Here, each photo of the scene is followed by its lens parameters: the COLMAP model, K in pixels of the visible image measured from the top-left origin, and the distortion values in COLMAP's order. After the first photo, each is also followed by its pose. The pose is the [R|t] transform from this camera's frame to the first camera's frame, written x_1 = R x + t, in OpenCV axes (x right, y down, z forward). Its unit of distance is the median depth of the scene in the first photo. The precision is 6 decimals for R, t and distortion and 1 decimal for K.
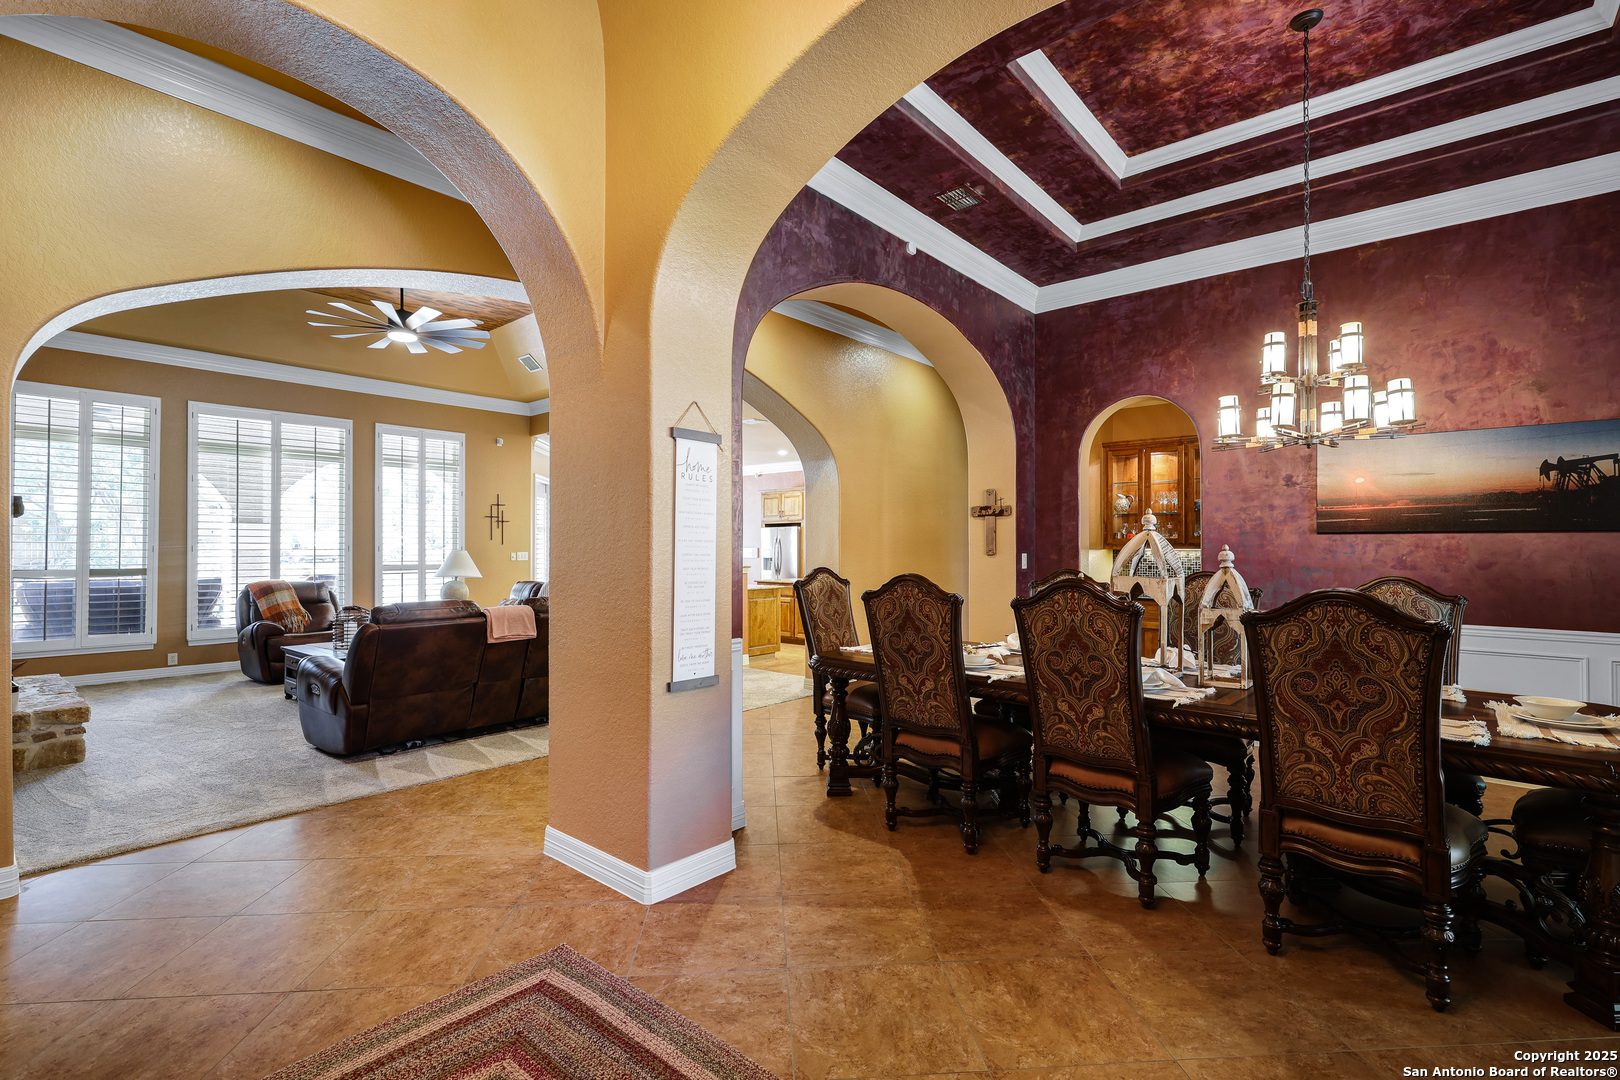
lens RADIAL K [[744.3, 0, 821.4], [0, 744.3, 541.5], [0, 0, 1]] dist [0.000716, 0.001118]
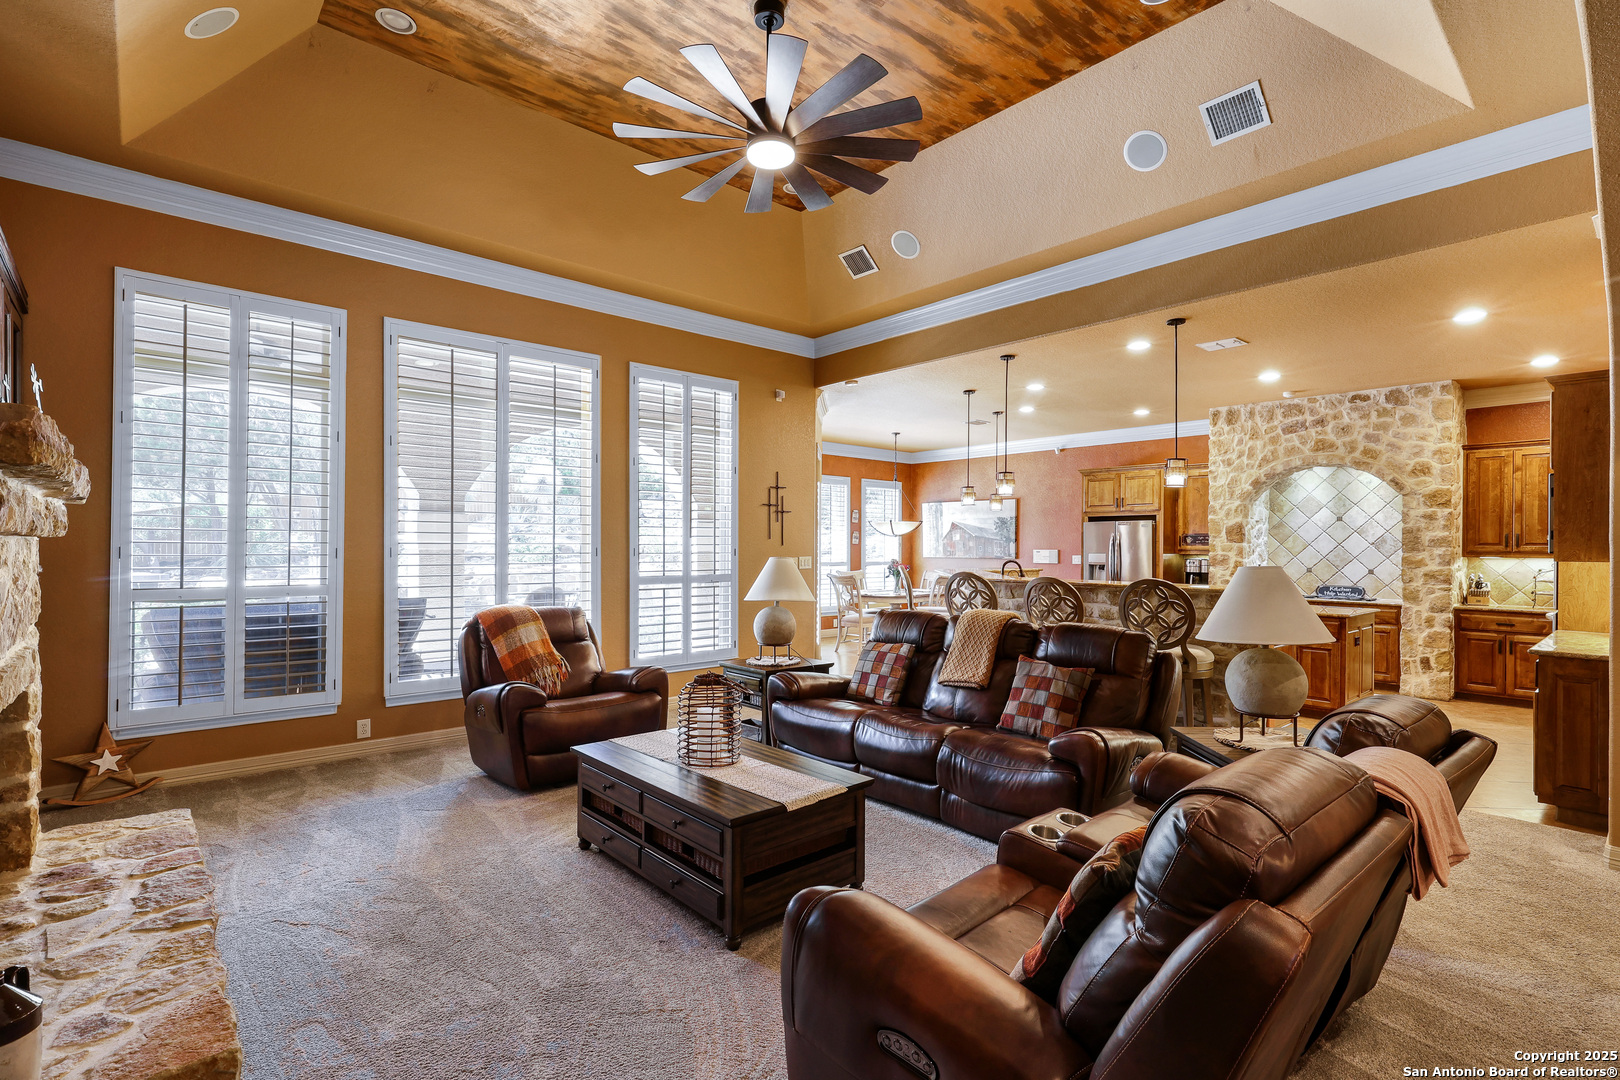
lens RADIAL K [[755.3, 0, 812.2], [0, 755.3, 545.3], [0, 0, 1]] dist [-0.014374, 0.000001]
pose [[0.990996, 0.001611, -0.133885, -0.419131], [-0.000879, 0.999984, 0.005522, -0.000341], [0.133892, -0.005355, 0.990981, 0.432865]]
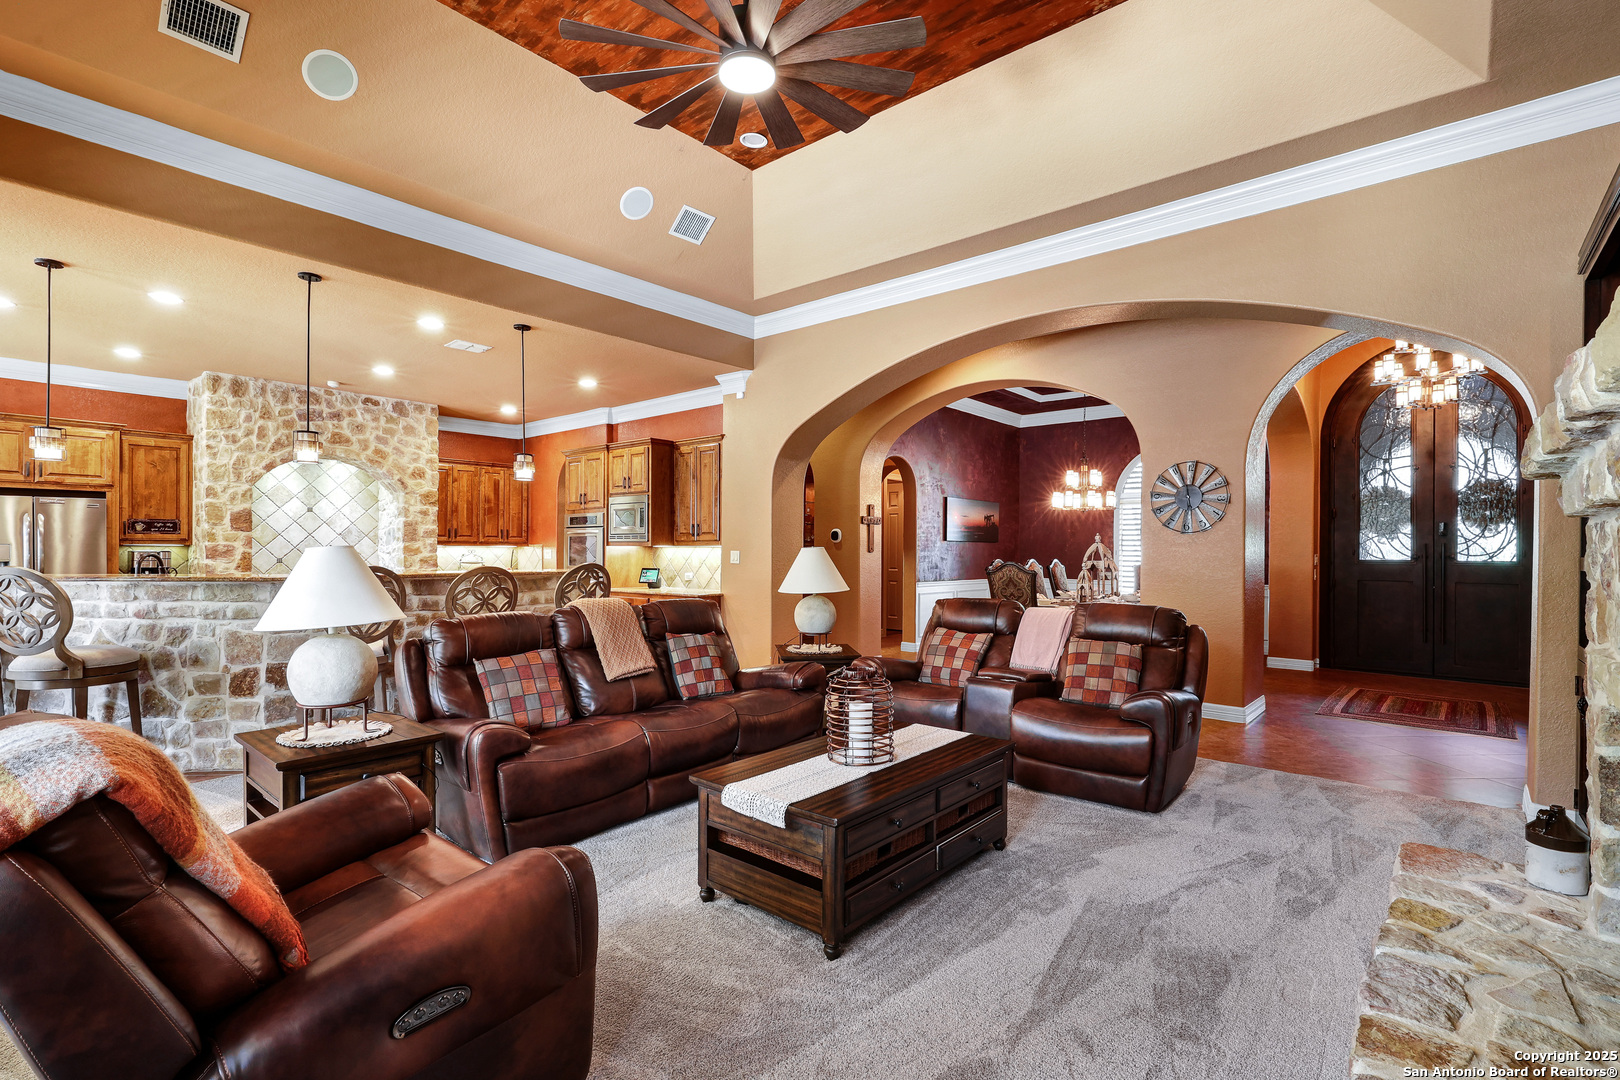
lens RADIAL K [[744.3, 0, 821.4], [0, 744.3, 541.5], [0, 0, 1]] dist [0.000716, 0.001118]
pose [[-0.003618, 0.003975, 0.999986, -0.900372], [-0.011801, 0.999922, -0.004017, 0.009274], [-0.999924, -0.011816, -0.003571, 0.843034]]
